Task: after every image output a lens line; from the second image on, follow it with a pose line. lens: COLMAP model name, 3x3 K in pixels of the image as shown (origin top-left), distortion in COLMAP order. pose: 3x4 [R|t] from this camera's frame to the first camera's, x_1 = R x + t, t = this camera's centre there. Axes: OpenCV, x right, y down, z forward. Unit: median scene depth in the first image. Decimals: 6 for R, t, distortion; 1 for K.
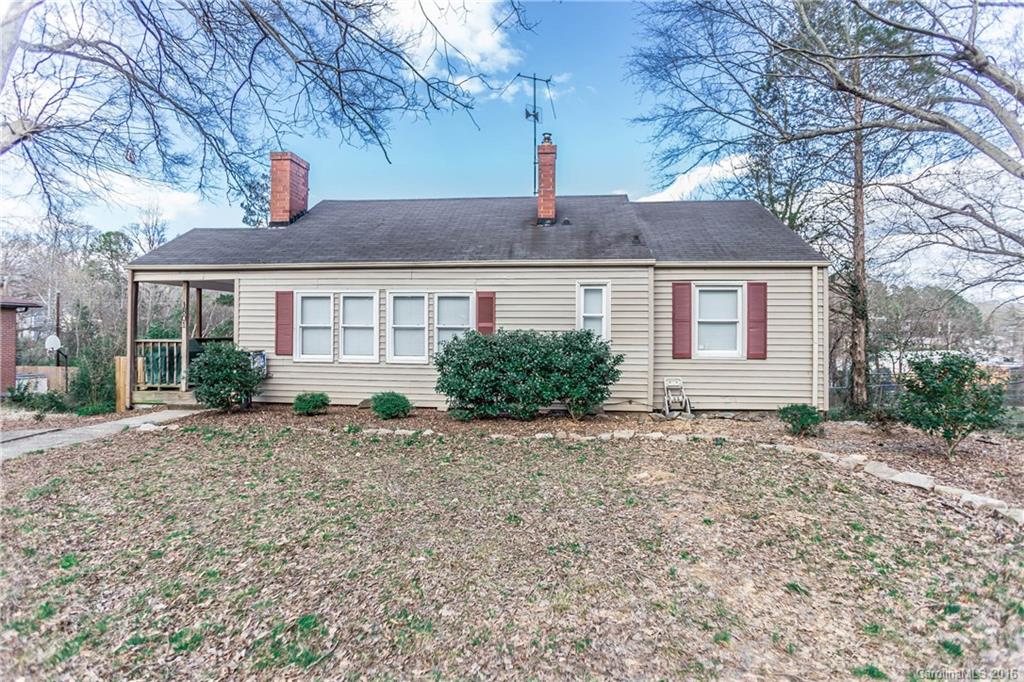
lens RADIAL K [[487.3, 0, 512.1], [0, 487.3, 326.7], [0, 0, 1]] dist [0.000909, 0.000499]
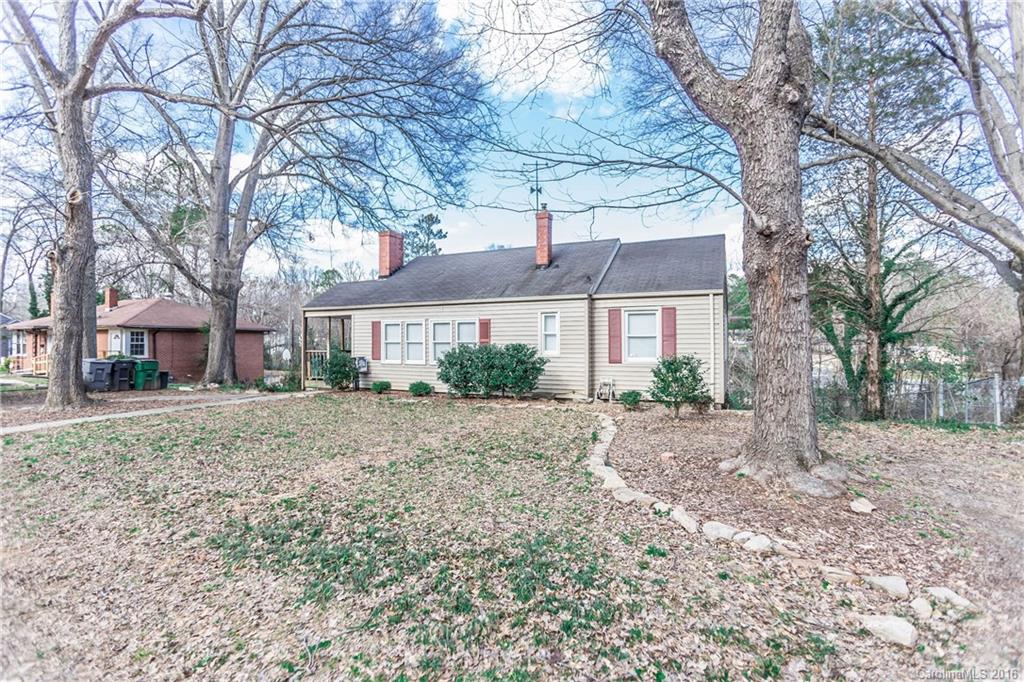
lens RADIAL K [[483.6, 0, 512.0], [0, 483.6, 341.0], [0, 0, 1]] dist [-0.001332, -0.000045]
pose [[0.942711, -0.009148, -0.333486, 0.522348], [0.008940, 0.999958, -0.002157, 0.002356], [0.333492, -0.000948, 0.942753, -0.401364]]
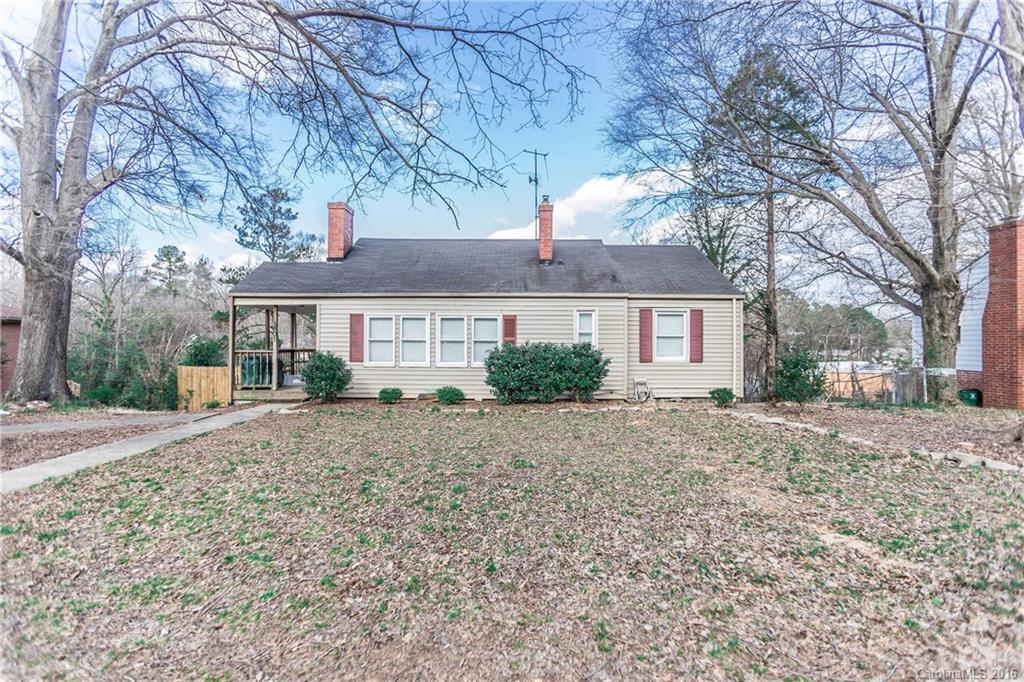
lens RADIAL K [[480.9, 0, 512.0], [0, 480.9, 341.0], [0, 0, 1]] dist [0.002063, 0.000624]
pose [[0.995042, -0.001303, 0.099446, -0.177841], [0.001280, 0.999999, 0.000293, 0.002003], [-0.099446, -0.000164, 0.995043, -0.353606]]
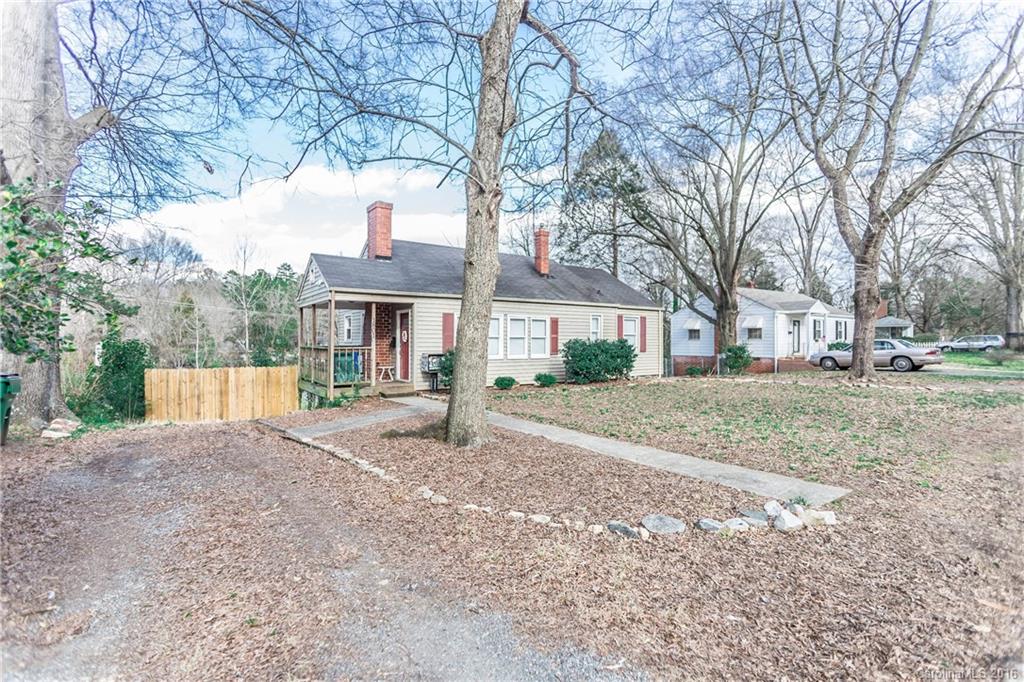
lens RADIAL K [[480.9, 0, 512.0], [0, 480.9, 341.0], [0, 0, 1]] dist [0.002063, 0.000624]
pose [[0.761366, -0.004051, 0.648310, -1.282652], [0.001135, 0.999987, 0.004915, 0.005889], [-0.648322, -0.003006, 0.761361, -0.241643]]
